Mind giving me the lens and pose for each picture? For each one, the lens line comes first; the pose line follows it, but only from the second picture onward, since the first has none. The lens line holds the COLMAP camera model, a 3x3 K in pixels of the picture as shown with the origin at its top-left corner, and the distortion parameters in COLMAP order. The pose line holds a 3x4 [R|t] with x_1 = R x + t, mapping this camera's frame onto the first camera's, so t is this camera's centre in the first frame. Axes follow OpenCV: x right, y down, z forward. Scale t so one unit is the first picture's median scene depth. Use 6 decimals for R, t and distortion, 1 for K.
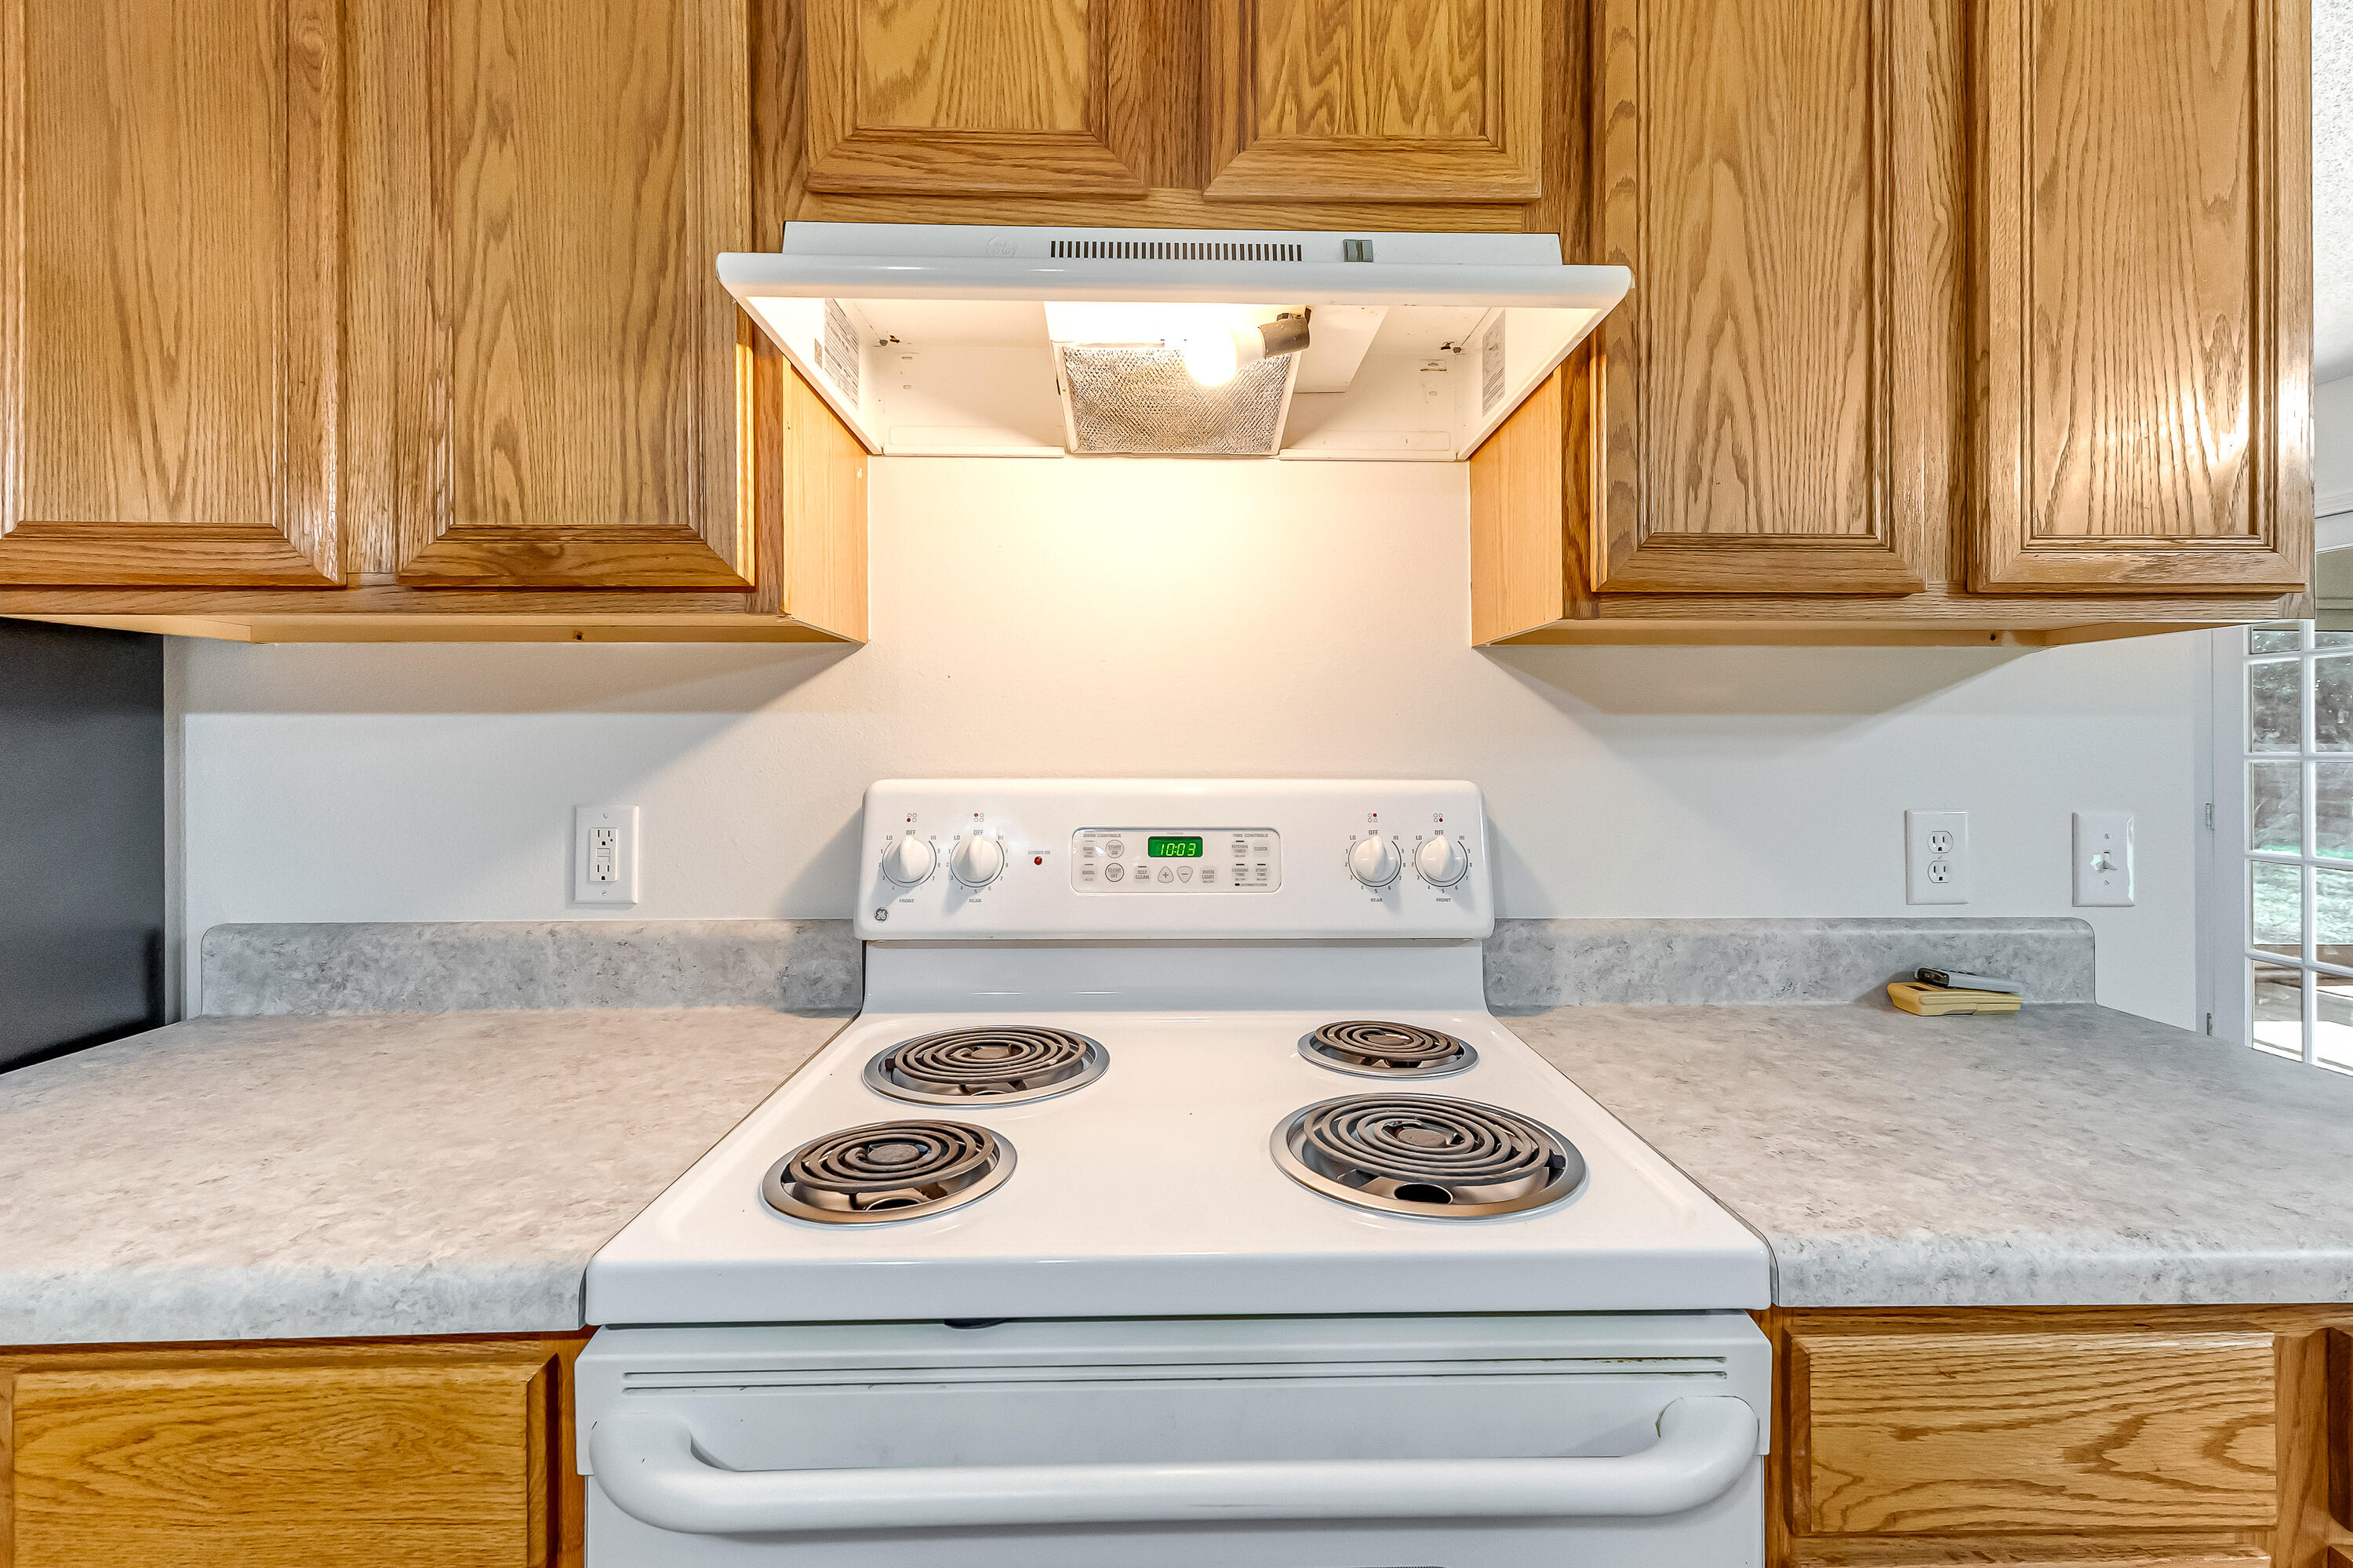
lens RADIAL K [[981.2, 0, 1180.8], [0, 981.2, 766.7], [0, 0, 1]] dist [0.001241, 0.000895]
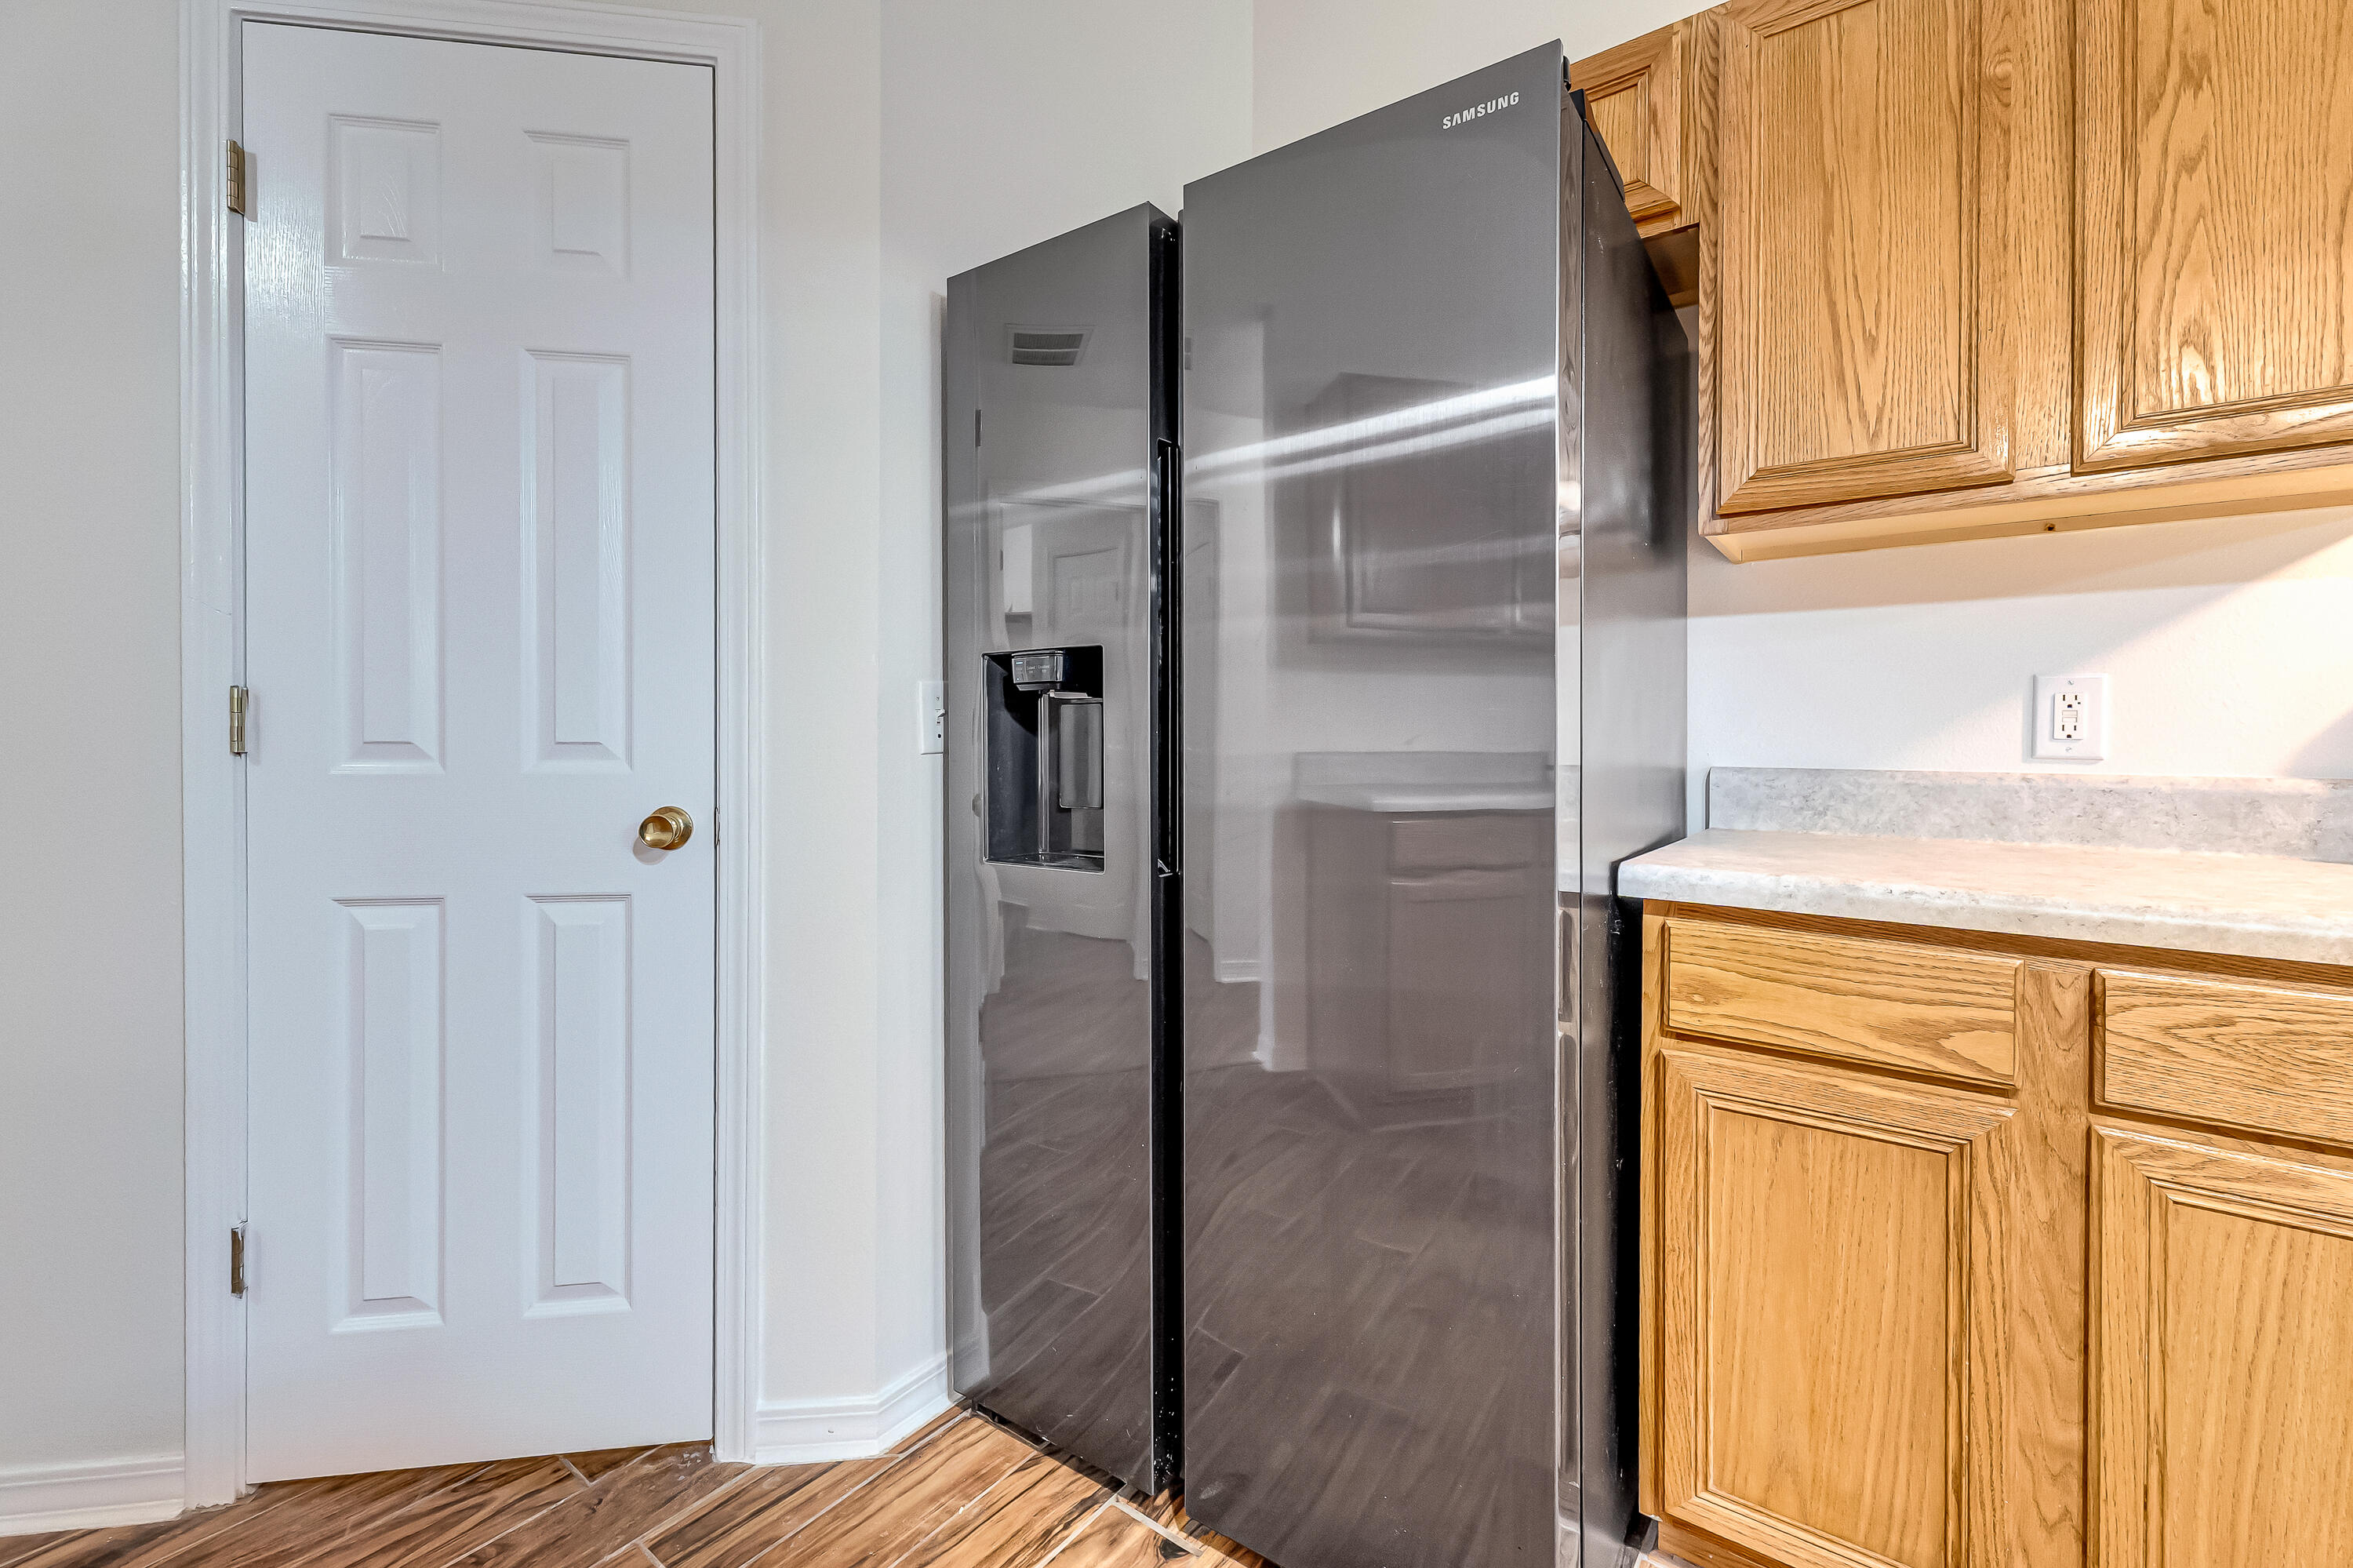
lens RADIAL K [[981.2, 0, 1176.0], [0, 981.2, 773.6], [0, 0, 1]] dist [0.001241, 0.000895]
pose [[0.785261, 0.026098, -0.618614, -0.725903], [-0.022804, 0.999652, 0.013226, 0.172838], [0.618744, 0.003721, 0.785584, -0.577221]]
